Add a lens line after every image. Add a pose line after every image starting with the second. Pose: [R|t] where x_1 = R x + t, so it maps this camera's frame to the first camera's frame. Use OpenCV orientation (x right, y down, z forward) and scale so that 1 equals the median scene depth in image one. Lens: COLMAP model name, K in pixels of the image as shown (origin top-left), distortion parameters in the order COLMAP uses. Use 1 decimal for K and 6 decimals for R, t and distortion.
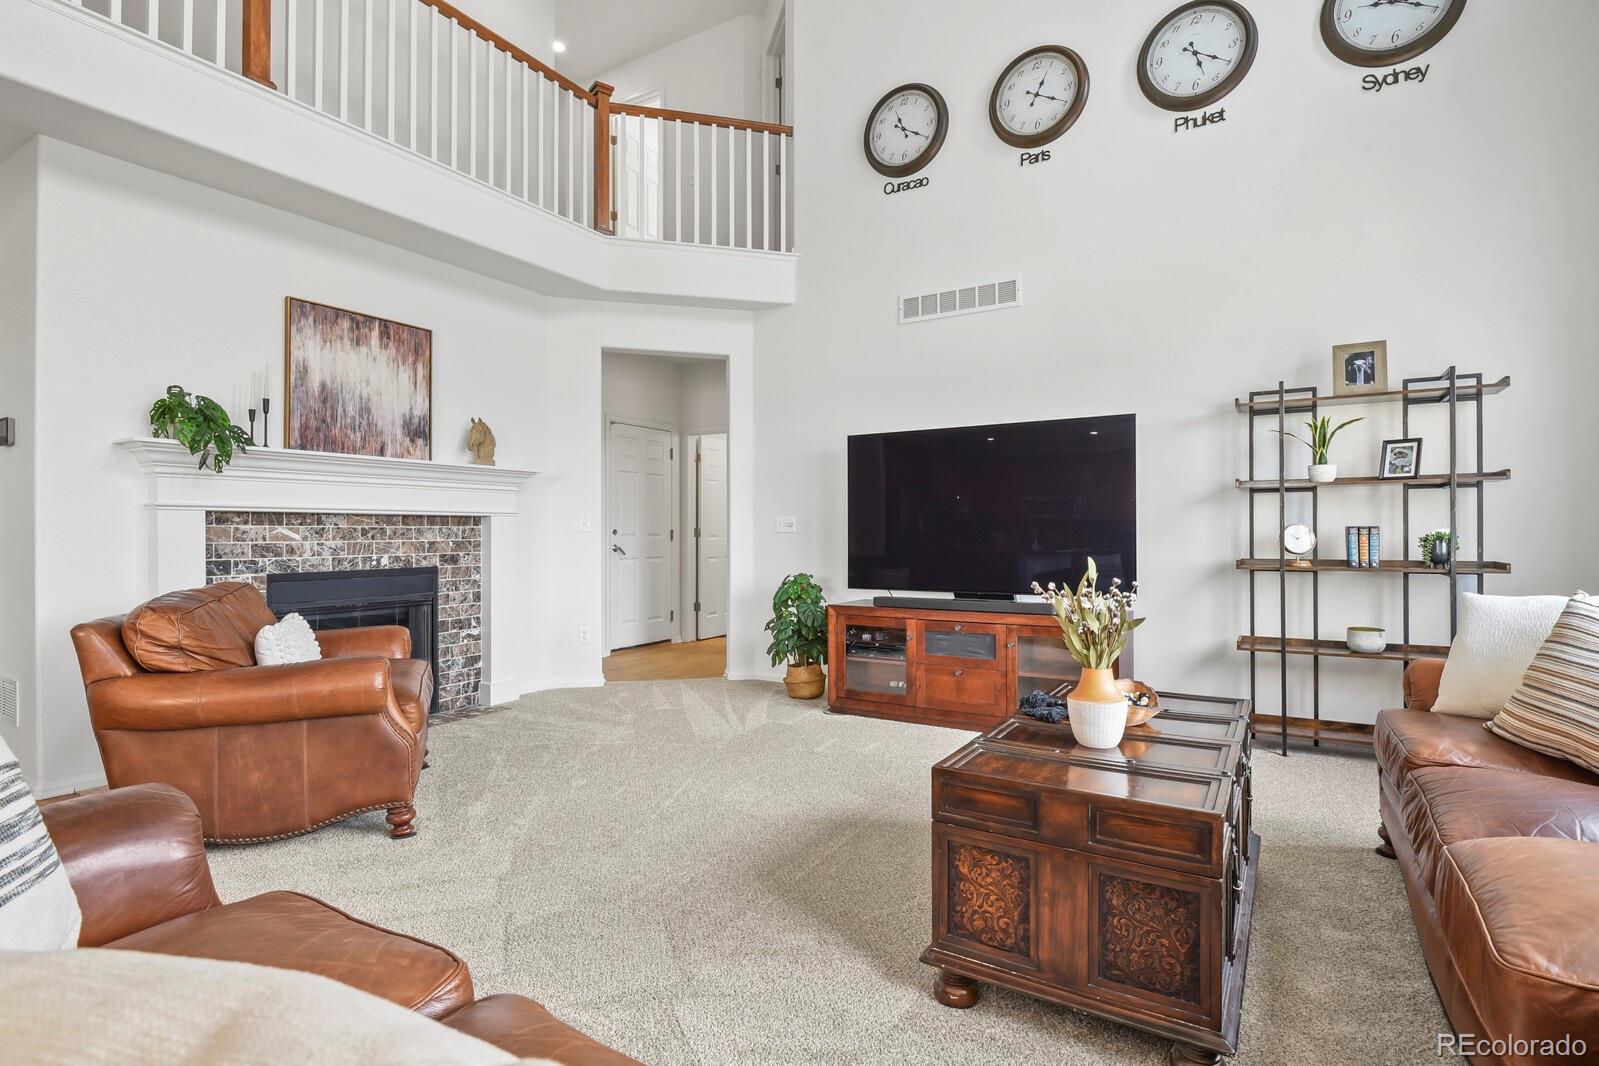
lens RADIAL K [[777.1, 0, 808.3], [0, 777.1, 533.9], [0, 0, 1]] dist [-0.007842, -0.004911]
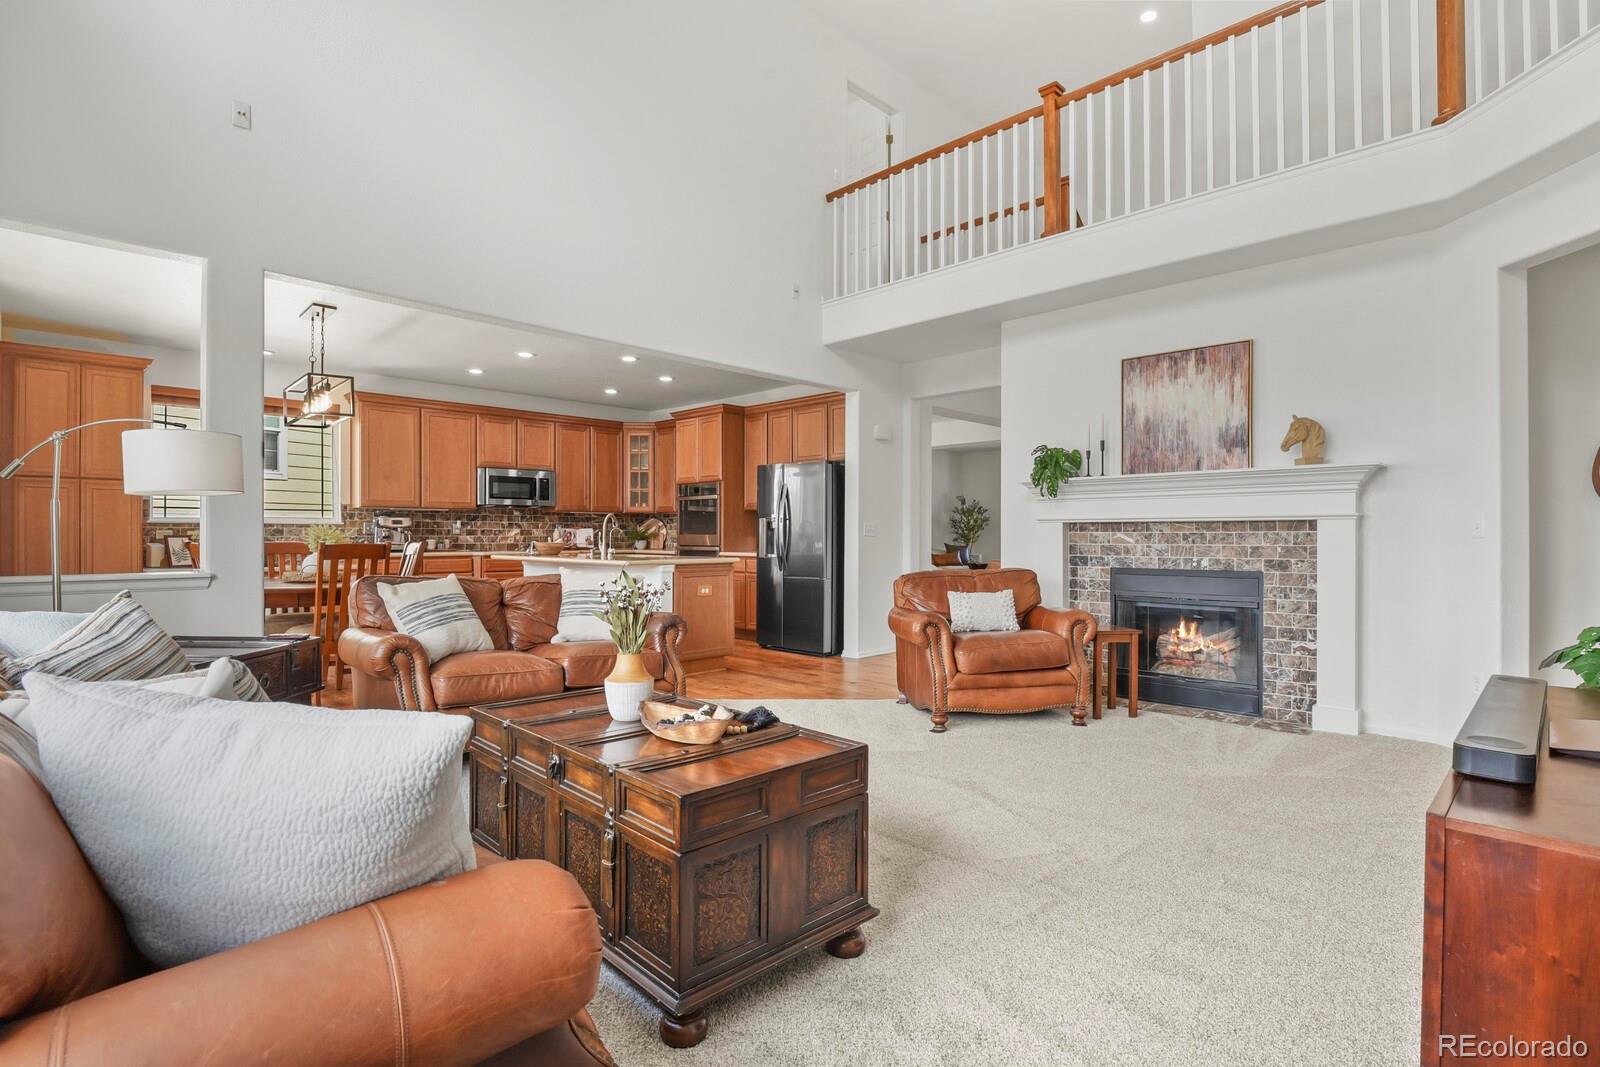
lens RADIAL K [[781.5, 0, 808.9], [0, 781.5, 535.2], [0, 0, 1]] dist [-0.011954, -0.003273]
pose [[-0.242382, 0.001639, -0.970179, 0.677785], [-0.003484, 0.999991, 0.002560, -0.005817], [0.970175, 0.004000, -0.242374, 0.718231]]
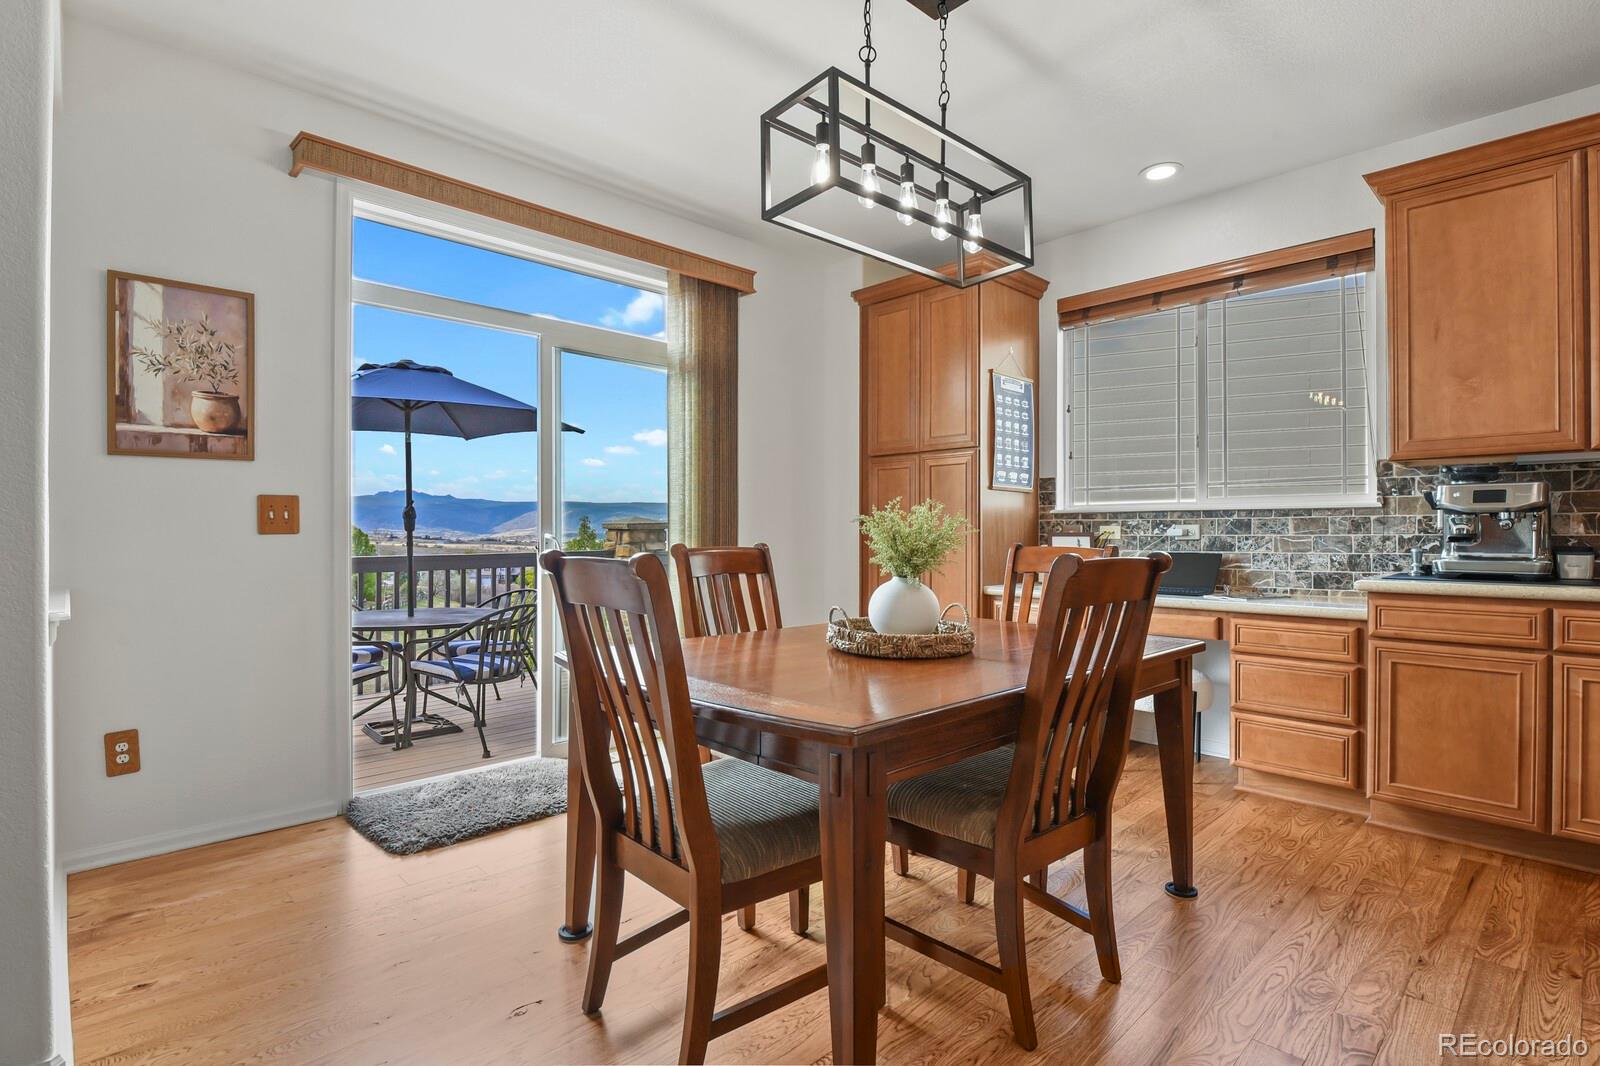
lens RADIAL K [[777.5, 0, 808.8], [0, 777.5, 533.9], [0, 0, 1]] dist [-0.007842, -0.004911]
pose [[-0.964188, -0.000152, 0.265221, -0.449754], [0.000830, 0.999993, 0.003590, 0.000396], [-0.265219, 0.003682, -0.964181, 0.123737]]
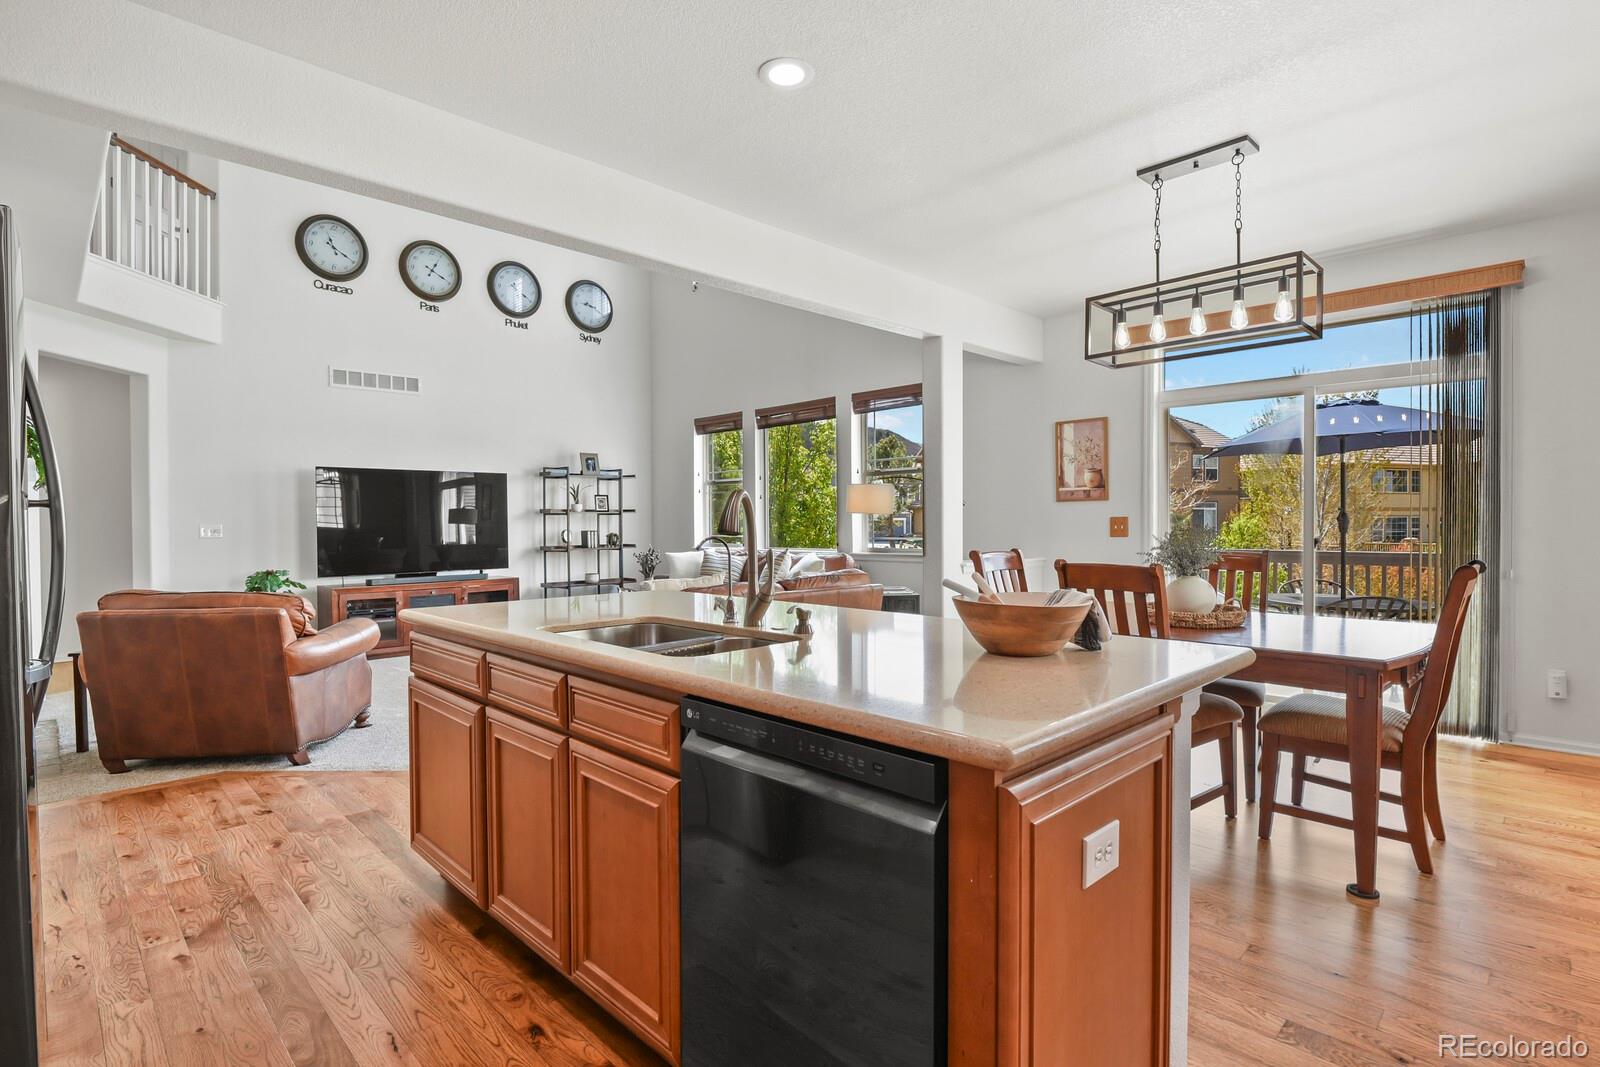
lens RADIAL K [[787.4, 0, 810.6], [0, 787.4, 535.1], [0, 0, 1]] dist [-0.005111, -0.007839]
pose [[0.249741, -0.016190, 0.968177, -1.205761], [0.006654, 0.999865, 0.015003, -0.022677], [-0.968290, 0.002695, 0.249815, -0.213697]]
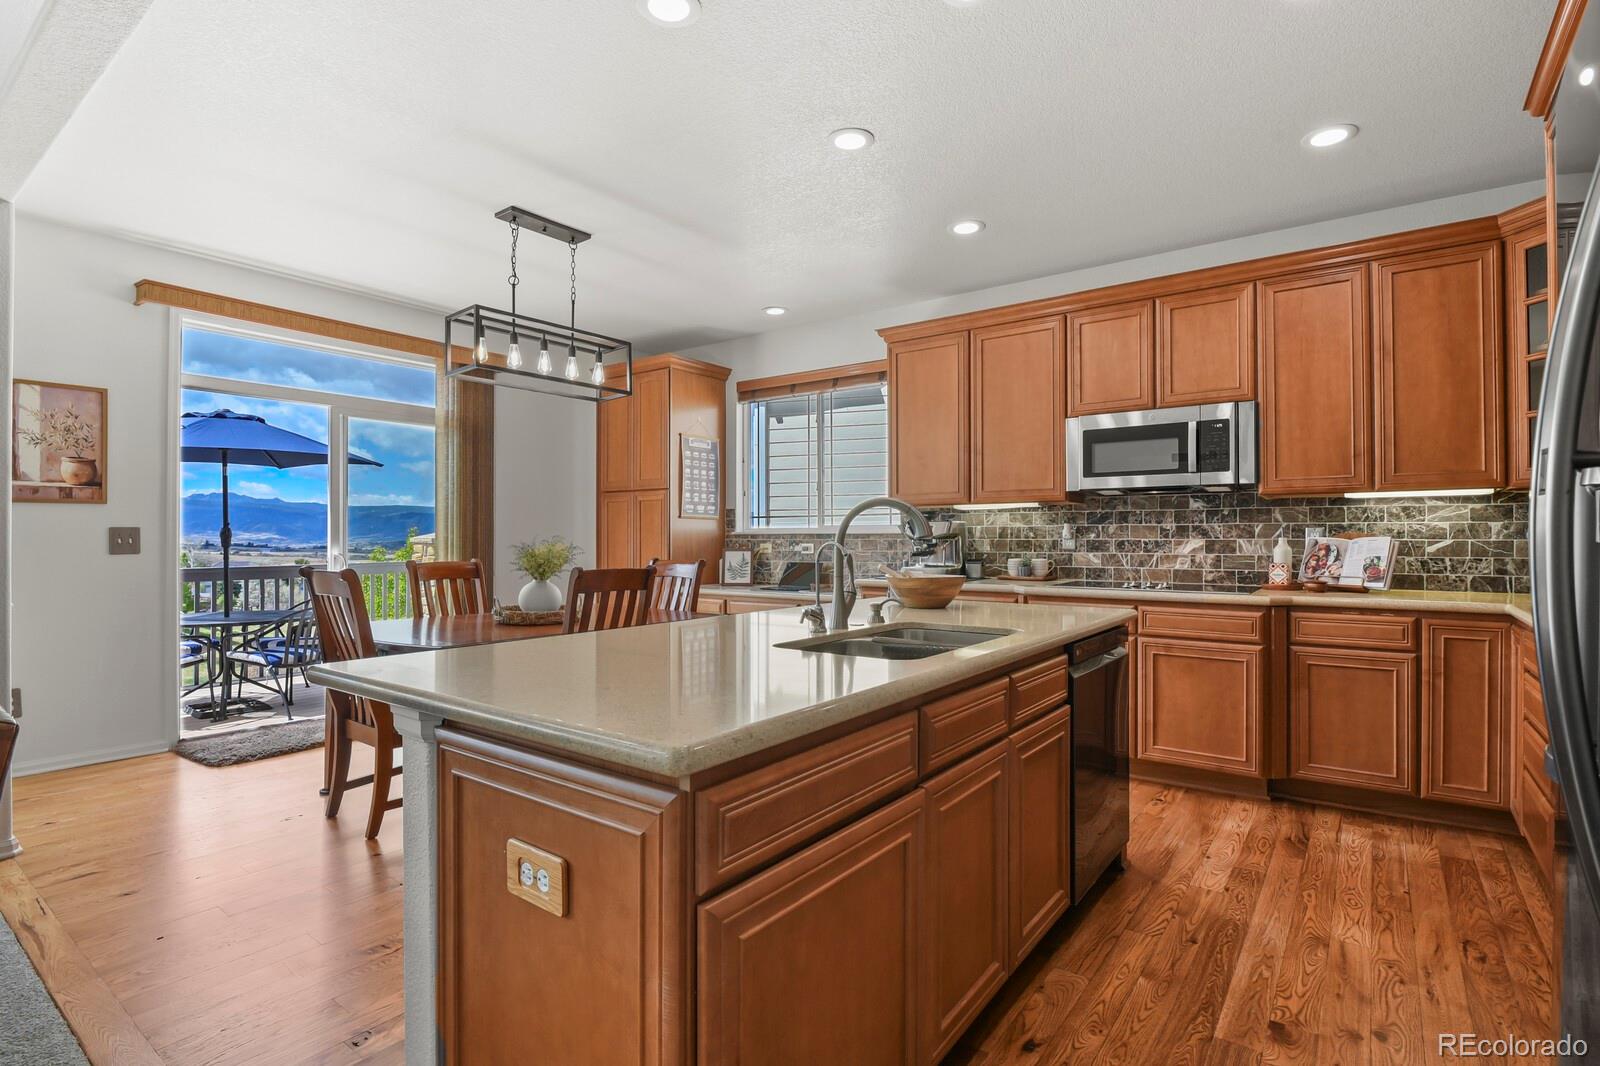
lens RADIAL K [[777.5, 0, 808.8], [0, 777.5, 533.9], [0, 0, 1]] dist [-0.007842, -0.004911]
pose [[-0.994925, 0.001580, 0.100611, -0.761841], [0.001169, 0.999991, -0.004139, -0.016932], [-0.100616, -0.004001, -0.994917, 0.455339]]
